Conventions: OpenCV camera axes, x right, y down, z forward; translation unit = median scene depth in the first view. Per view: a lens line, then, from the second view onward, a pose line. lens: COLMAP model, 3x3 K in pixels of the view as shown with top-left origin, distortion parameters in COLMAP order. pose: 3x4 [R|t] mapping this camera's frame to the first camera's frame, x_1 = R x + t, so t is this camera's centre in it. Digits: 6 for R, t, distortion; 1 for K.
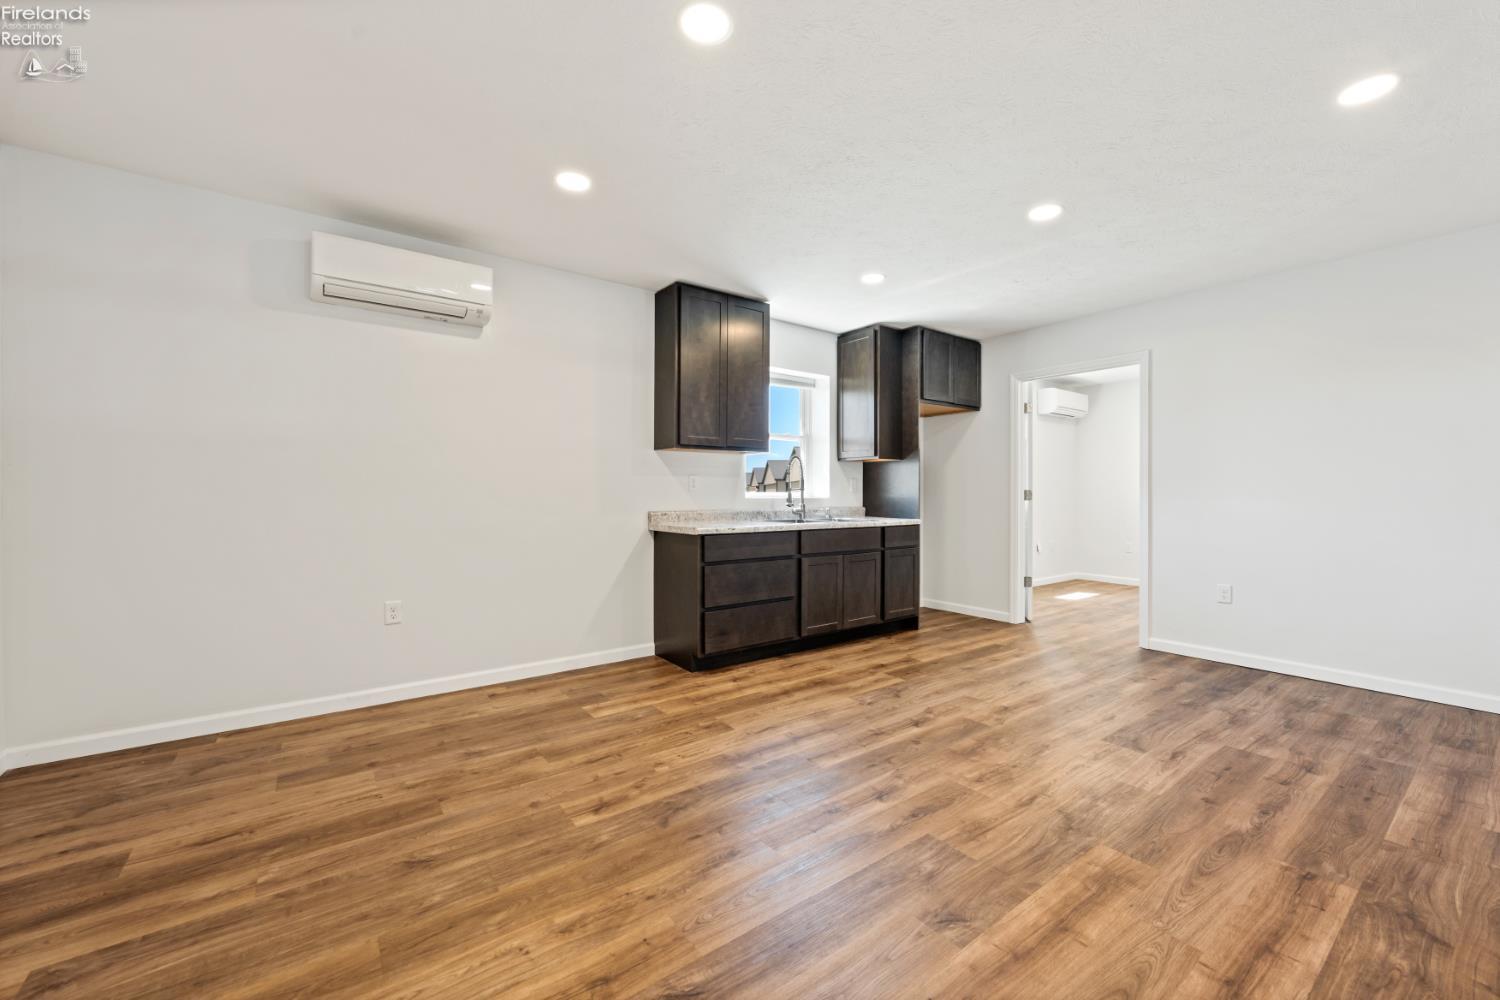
lens RADIAL K [[595.8, 0, 760.7], [0, 595.8, 491.2], [0, 0, 1]] dist [0.002708, -0.000024]
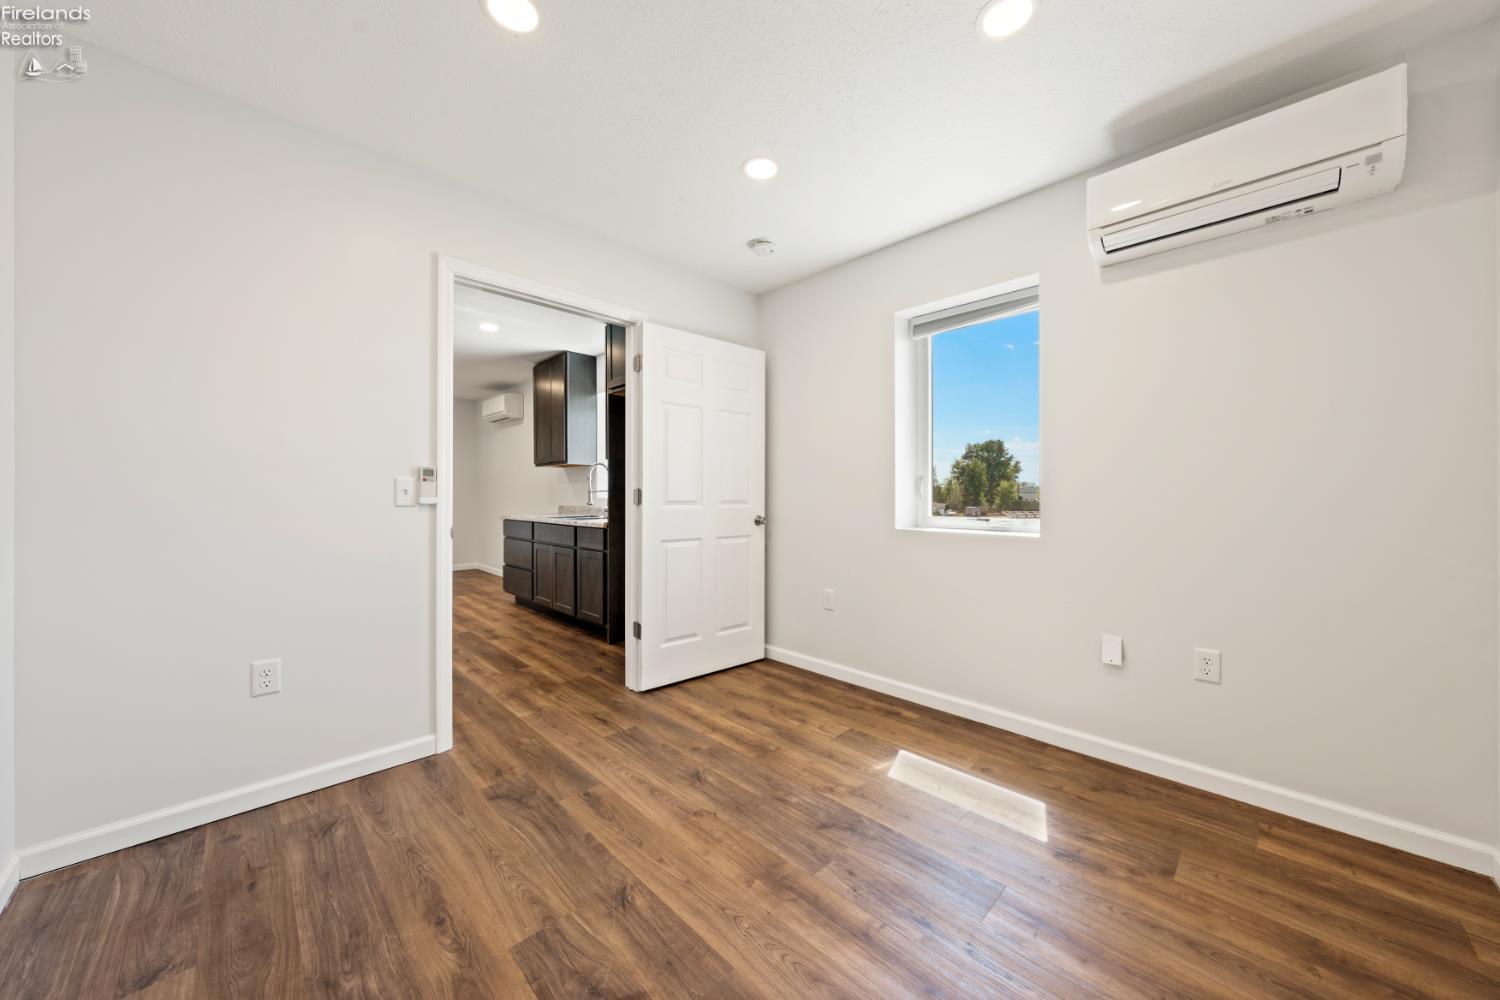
lens RADIAL K [[529.7, 0, 757.1], [0, 529.7, 495.1], [0, 0, 1]] dist [0.001593, 0.000186]
pose [[0.126201, -0.000206, -0.992005, 1.732774], [0.005482, 0.999985, 0.000489, 0.009659], [0.991990, -0.005500, 0.126200, 1.778090]]
